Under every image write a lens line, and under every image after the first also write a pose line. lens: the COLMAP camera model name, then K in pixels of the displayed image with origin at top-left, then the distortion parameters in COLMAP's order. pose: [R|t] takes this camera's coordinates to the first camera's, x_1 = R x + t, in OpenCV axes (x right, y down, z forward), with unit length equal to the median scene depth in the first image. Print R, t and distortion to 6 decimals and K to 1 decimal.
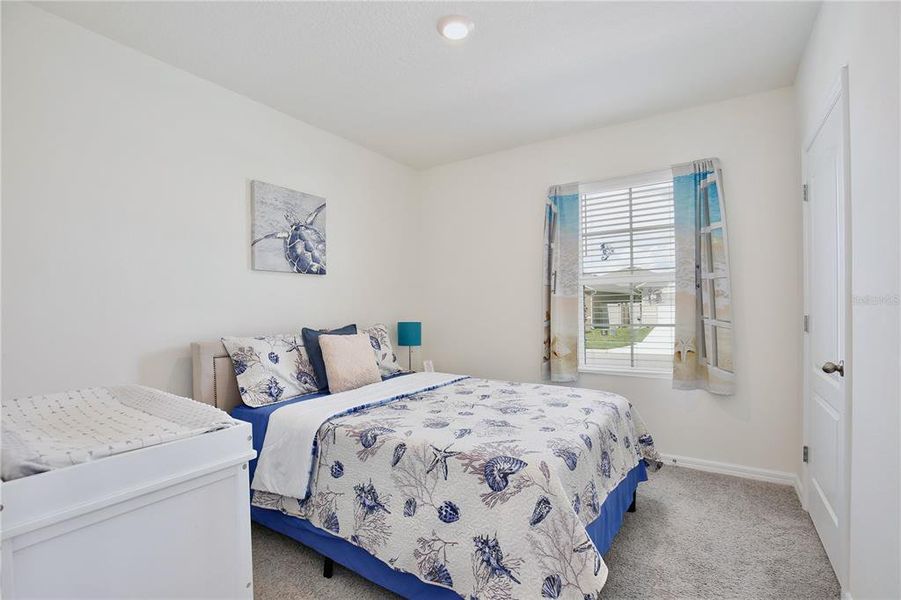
lens RADIAL K [[417.9, 0, 452.4], [0, 417.9, 307.9], [0, 0, 1]] dist [-0.035664, 0.008184]
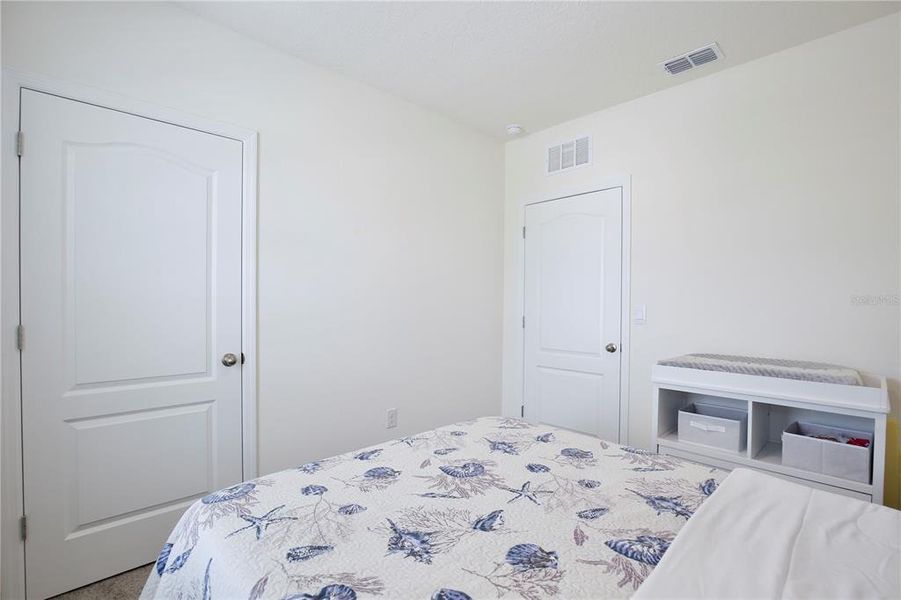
lens RADIAL K [[417.9, 0, 452.4], [0, 417.9, 307.9], [0, 0, 1]] dist [-0.035664, 0.008184]
pose [[-0.976693, -0.004155, 0.214600, 0.027013], [-0.000596, 0.999861, 0.016649, -0.021958], [-0.214640, 0.016133, -0.976560, 1.807318]]
